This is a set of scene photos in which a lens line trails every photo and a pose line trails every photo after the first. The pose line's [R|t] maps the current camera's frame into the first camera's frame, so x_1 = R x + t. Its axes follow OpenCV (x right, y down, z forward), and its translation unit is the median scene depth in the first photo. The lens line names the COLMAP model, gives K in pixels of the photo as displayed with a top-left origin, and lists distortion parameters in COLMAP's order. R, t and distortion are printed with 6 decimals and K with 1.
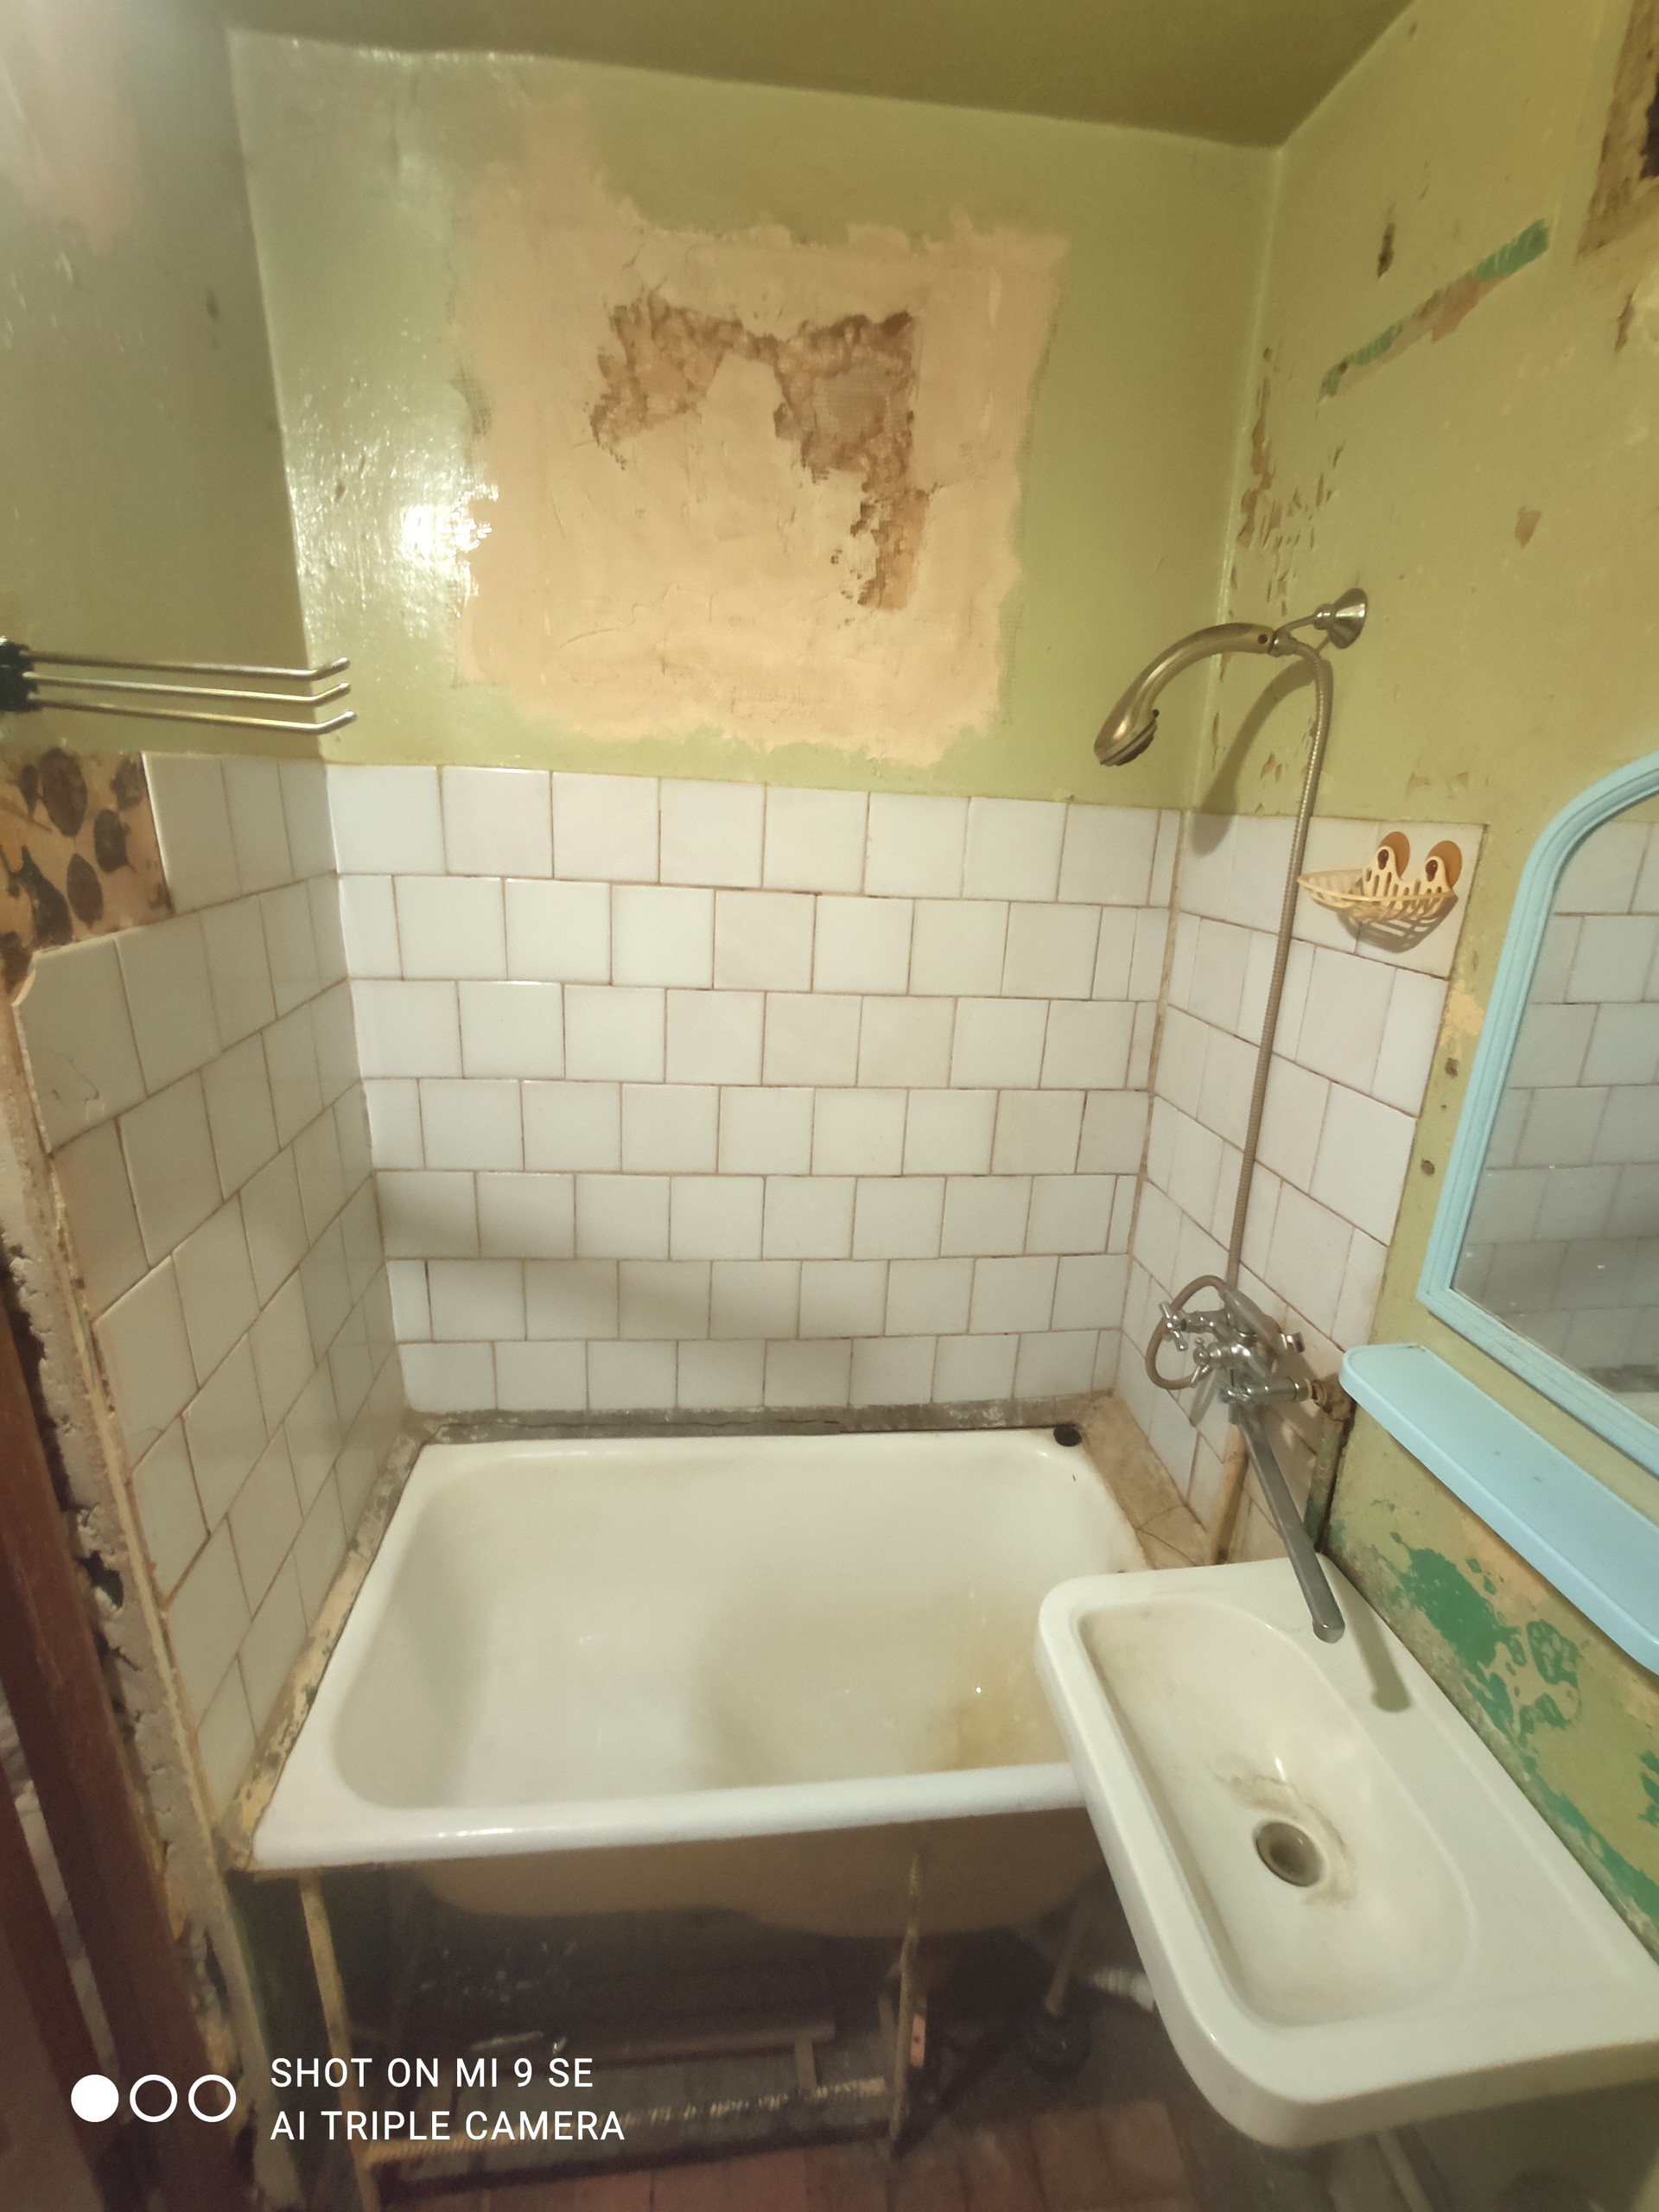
lens RADIAL K [[969.6, 0, 822.5], [0, 969.6, 1105.2], [0, 0, 1]] dist [-0.026490, 0.008732]
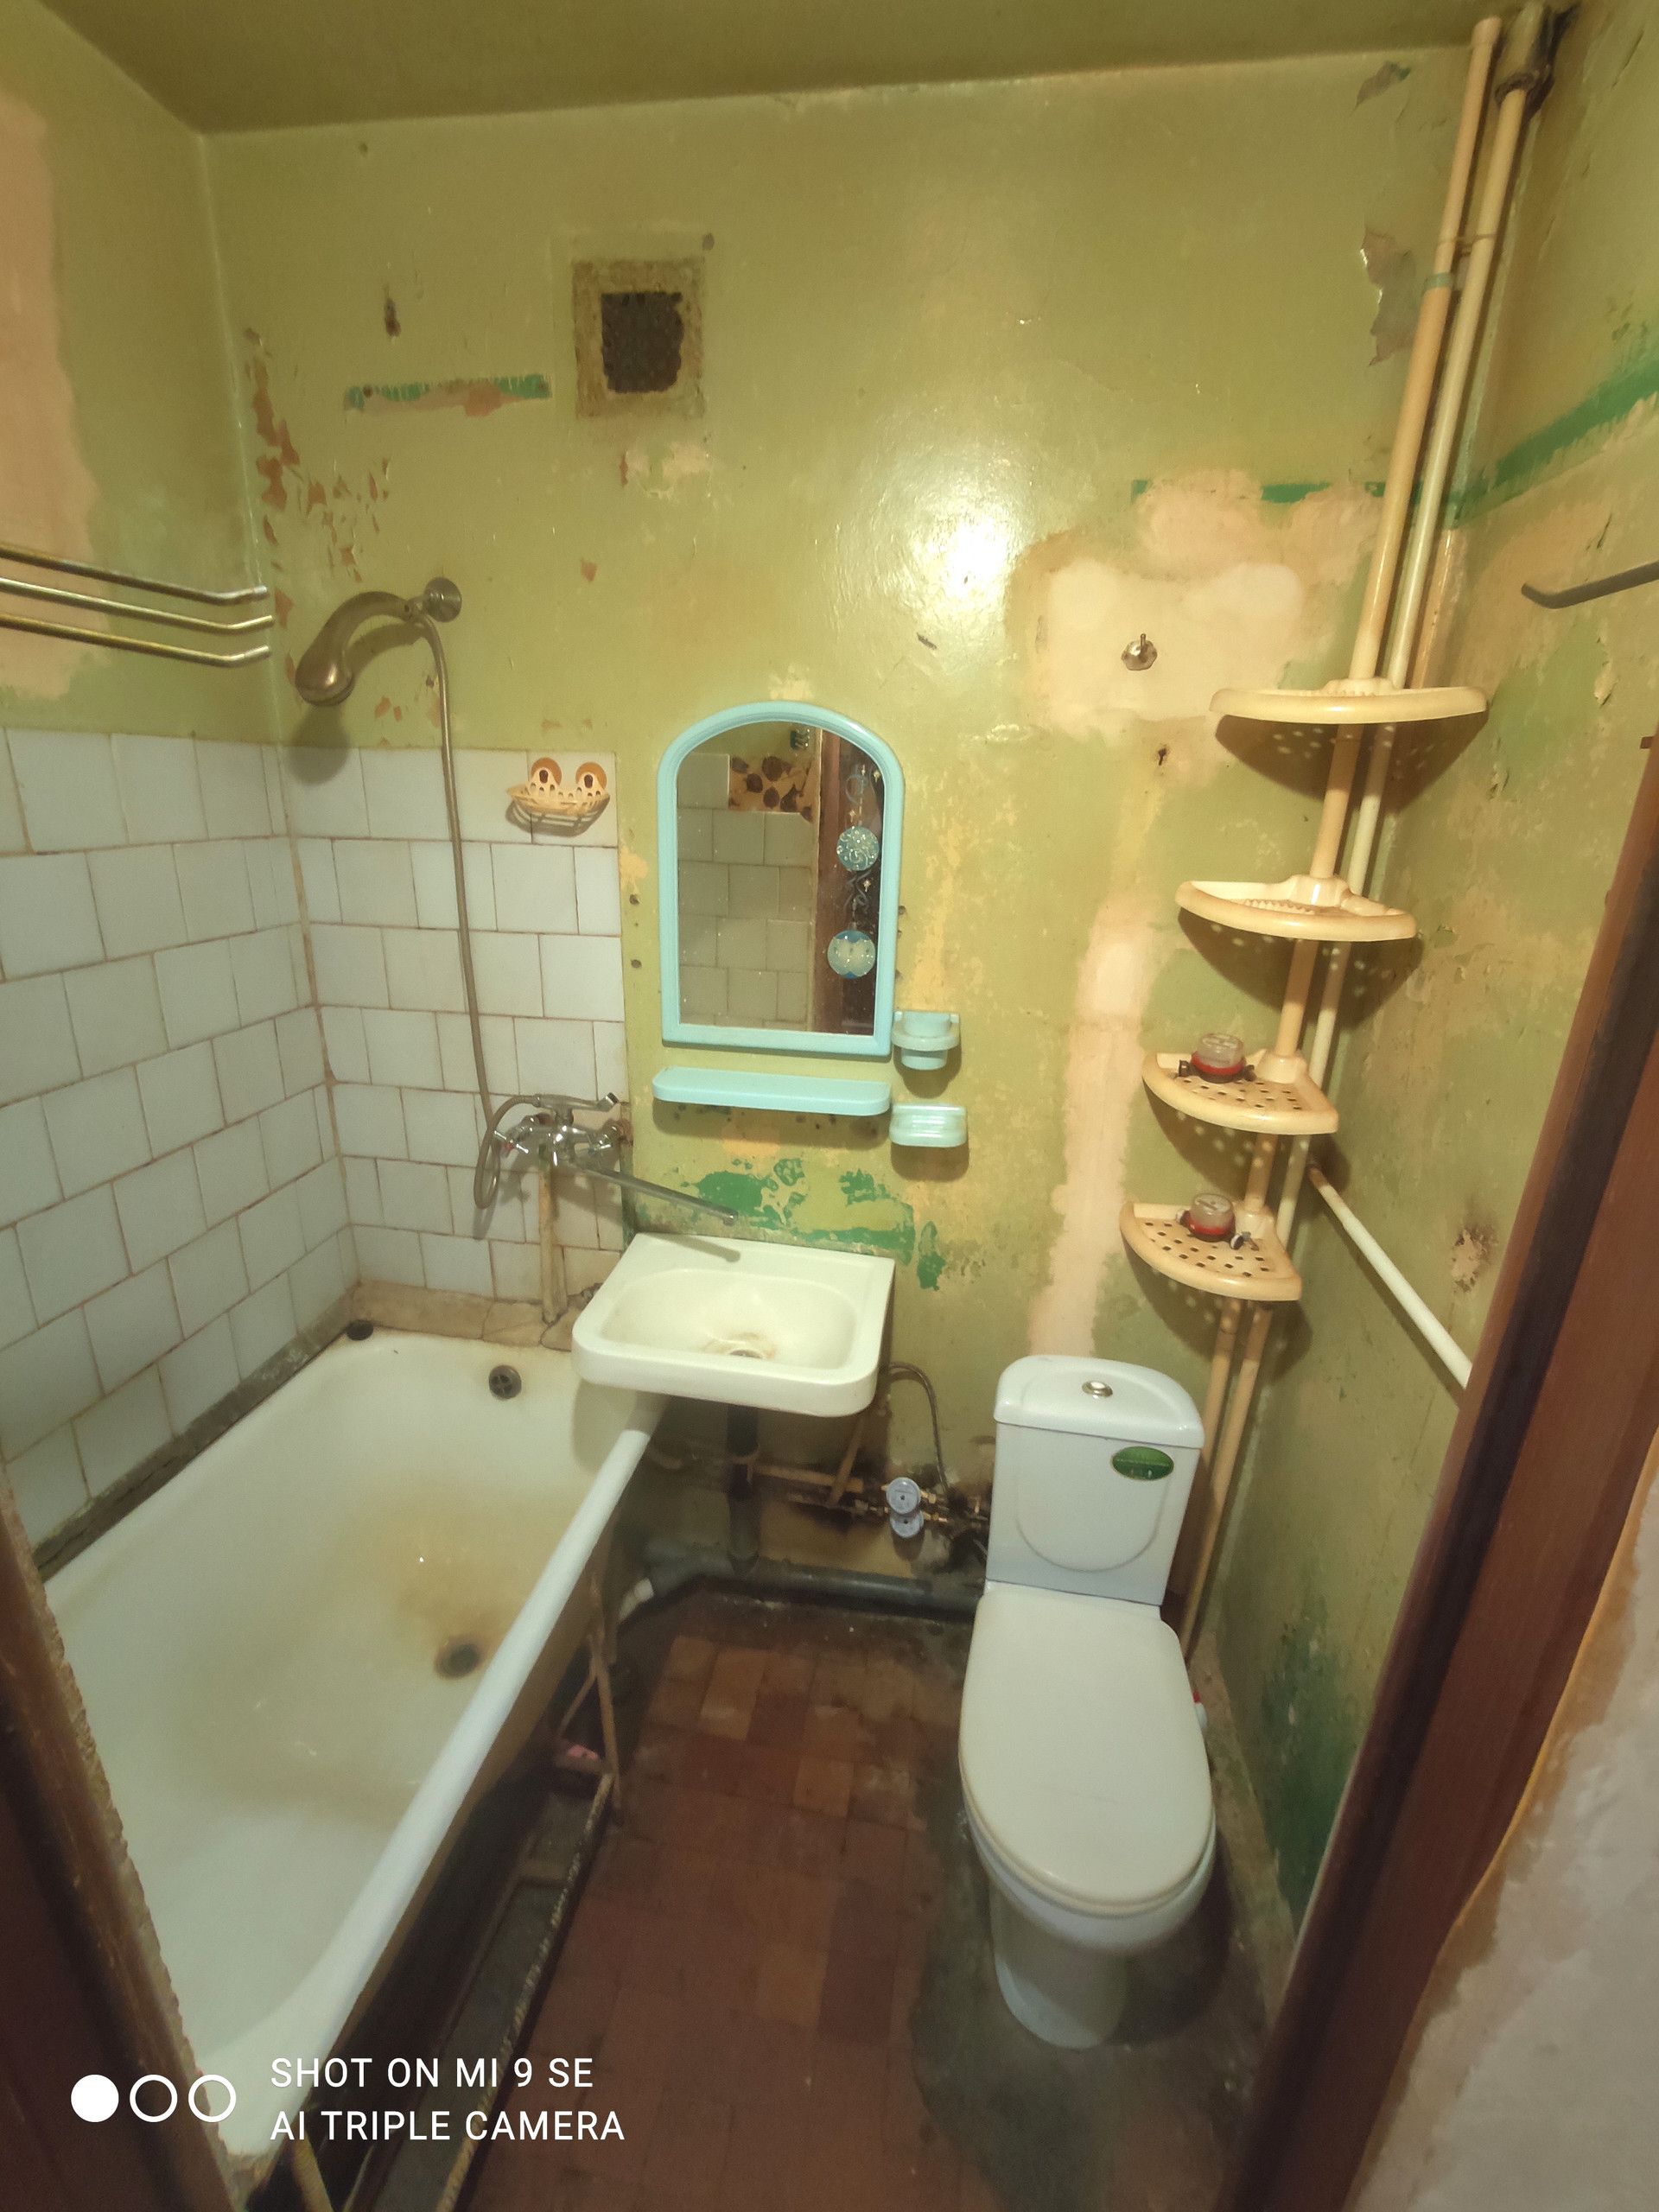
lens RADIAL K [[969.6, 0, 822.5], [0, 969.6, 1105.2], [0, 0, 1]] dist [-0.026490, 0.008732]
pose [[0.281217, -0.342018, 0.896627, -0.690435], [0.276950, 0.923503, 0.265408, -0.051854], [-0.918812, 0.173683, 0.354427, 0.131606]]
